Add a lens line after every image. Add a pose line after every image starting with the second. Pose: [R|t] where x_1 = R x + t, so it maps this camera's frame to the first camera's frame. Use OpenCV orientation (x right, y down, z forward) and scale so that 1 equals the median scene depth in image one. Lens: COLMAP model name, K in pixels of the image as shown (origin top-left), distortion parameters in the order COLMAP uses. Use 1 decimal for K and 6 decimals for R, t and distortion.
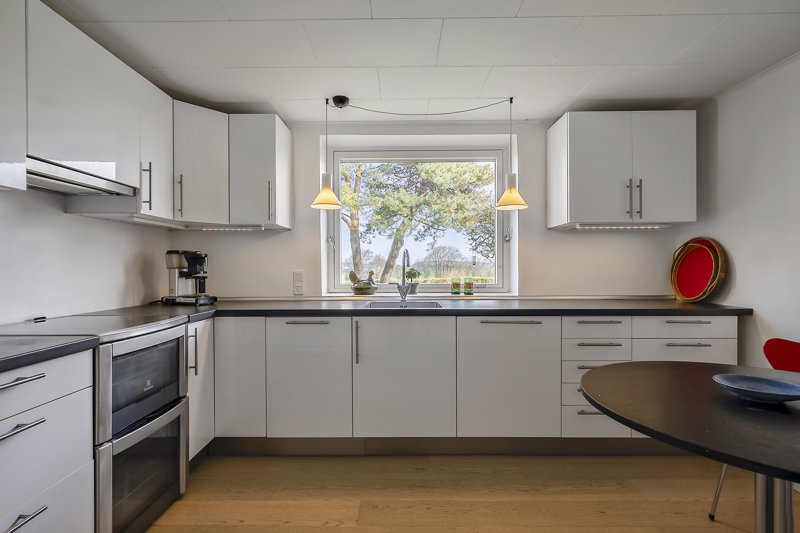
lens RADIAL K [[403.0, 0, 399.4], [0, 403.0, 267.6], [0, 0, 1]] dist [0.006030, 0.001617]
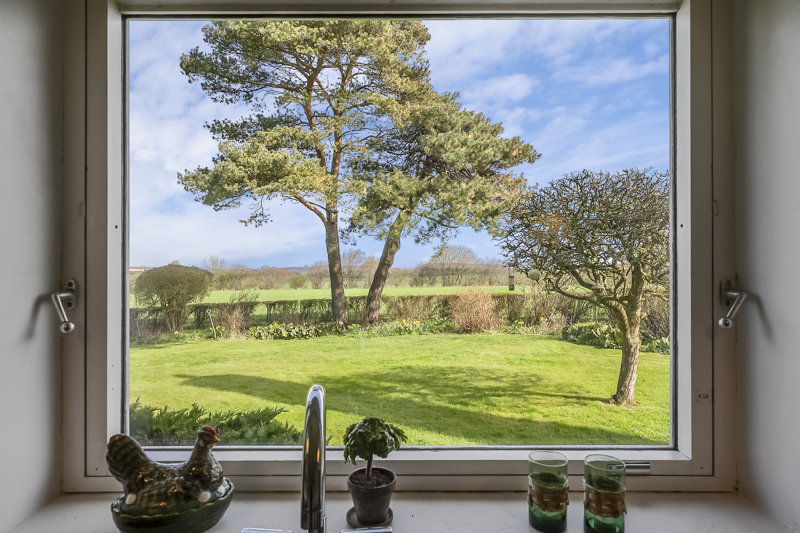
lens RADIAL K [[483.9, 0, 401.4], [0, 483.9, 267.1], [0, 0, 1]] dist [0.004790, 0.000211]
pose [[0.999992, 0.001142, 0.003856, 0.011171], [-0.001124, 0.999988, -0.004729, -0.021298], [-0.003862, 0.004725, 0.999981, 0.162466]]
